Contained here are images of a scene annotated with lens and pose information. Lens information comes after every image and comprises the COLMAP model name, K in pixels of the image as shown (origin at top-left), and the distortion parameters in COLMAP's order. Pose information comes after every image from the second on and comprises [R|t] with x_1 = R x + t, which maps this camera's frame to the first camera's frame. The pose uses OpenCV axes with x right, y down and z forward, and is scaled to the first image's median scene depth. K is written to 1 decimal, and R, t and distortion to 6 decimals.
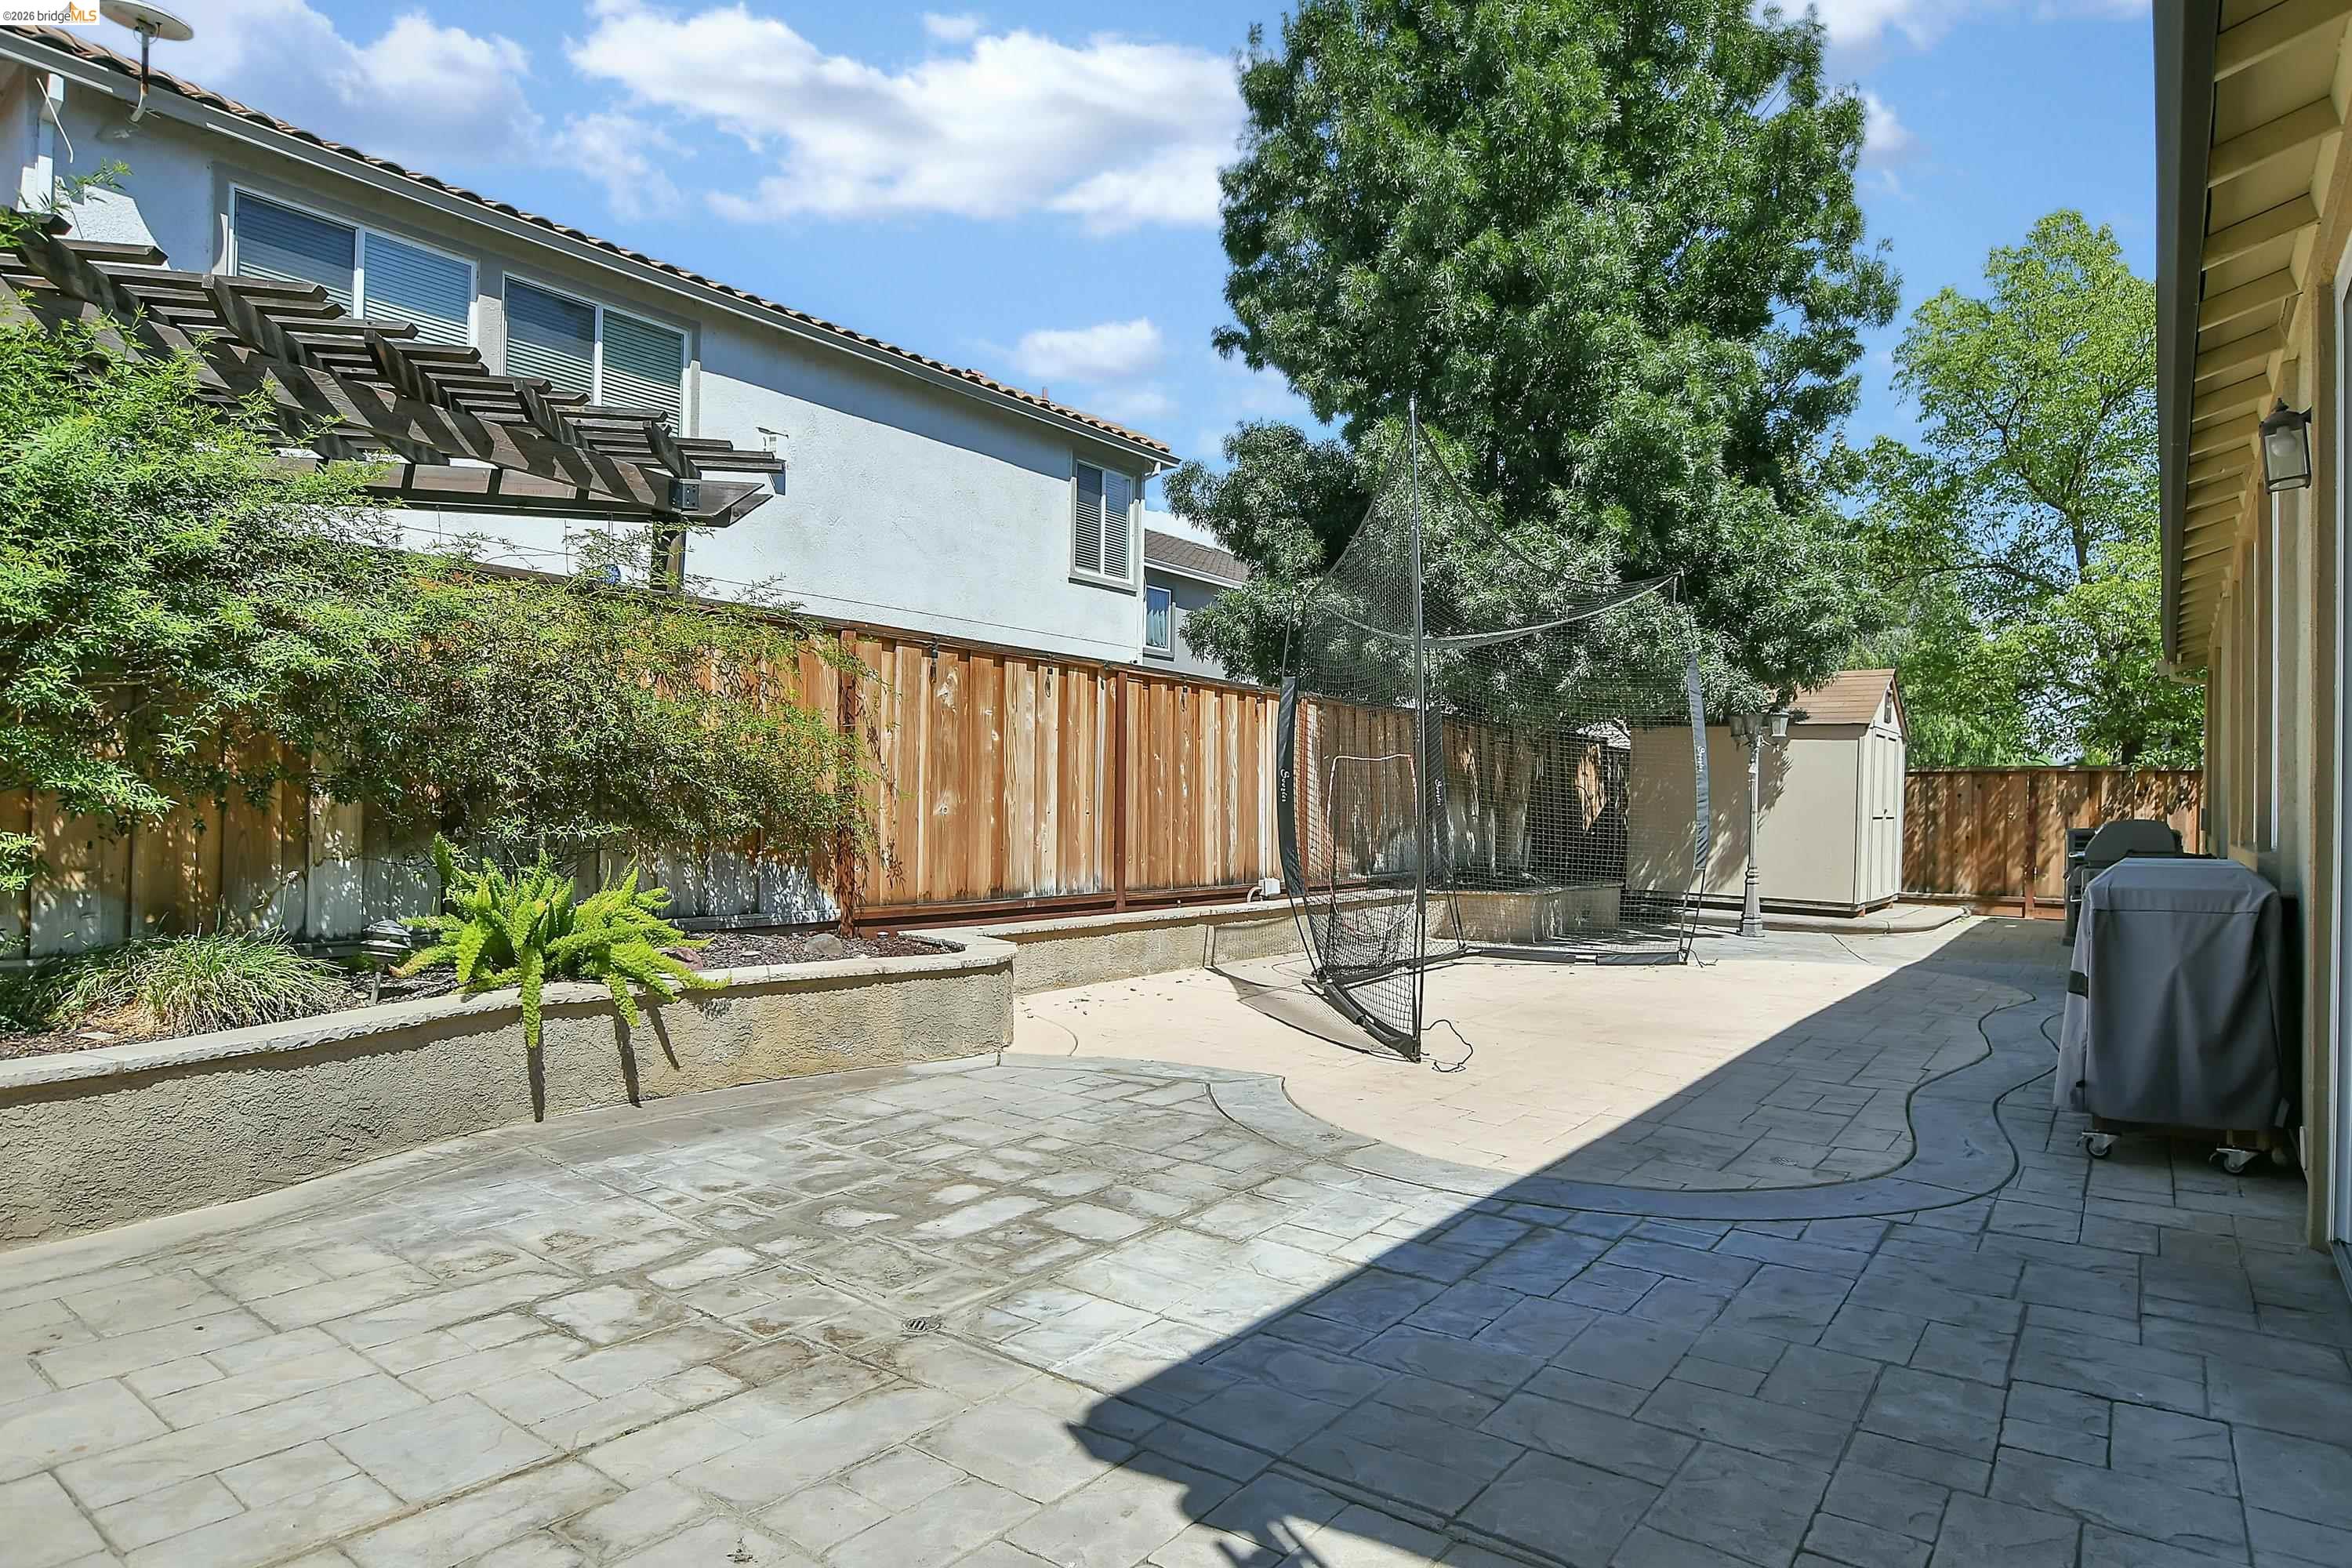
lens RADIAL K [[1267.9, 0, 1177.9], [0, 1267.9, 800.1], [0, 0, 1]] dist [-0.026994, 0.001579]
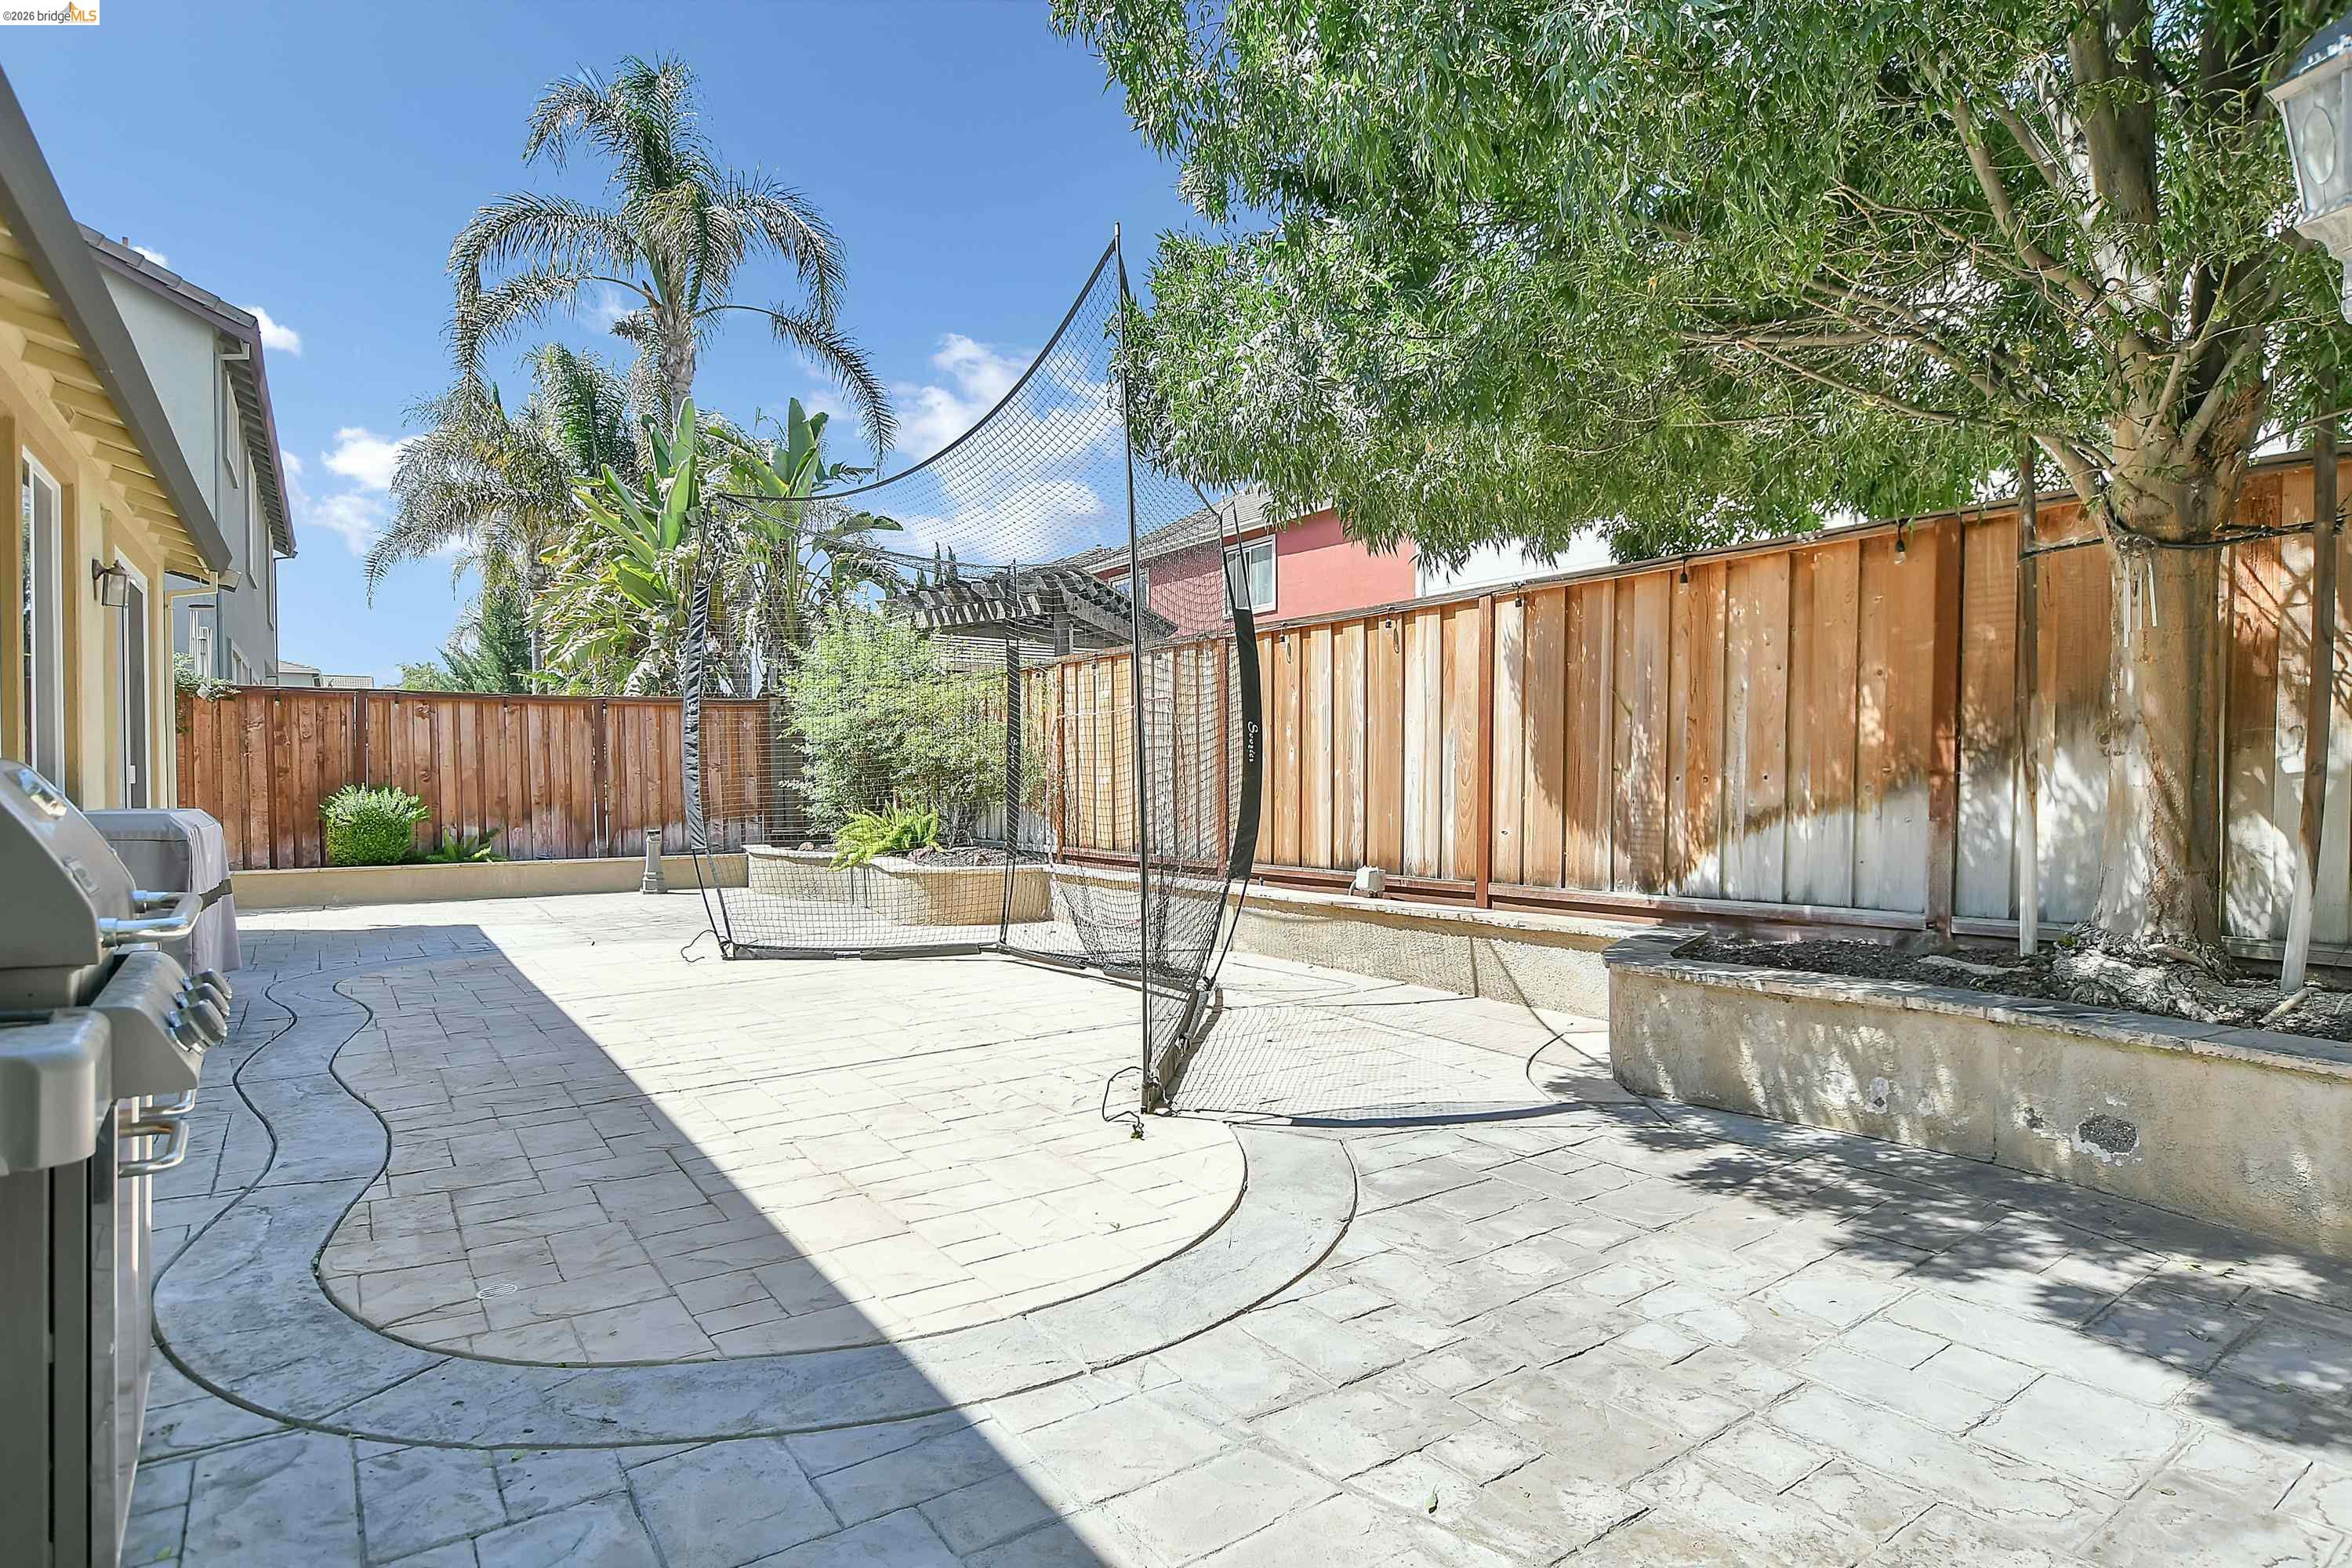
lens RADIAL K [[1267.9, 0, 1174.7], [0, 1267.9, 793.0], [0, 0, 1]] dist [-0.026994, 0.001579]
pose [[-0.310098, -0.004936, -0.950692, 0.565017], [0.007417, 0.999944, -0.007611, 0.016933], [0.950676, -0.009411, -0.310044, 0.789263]]
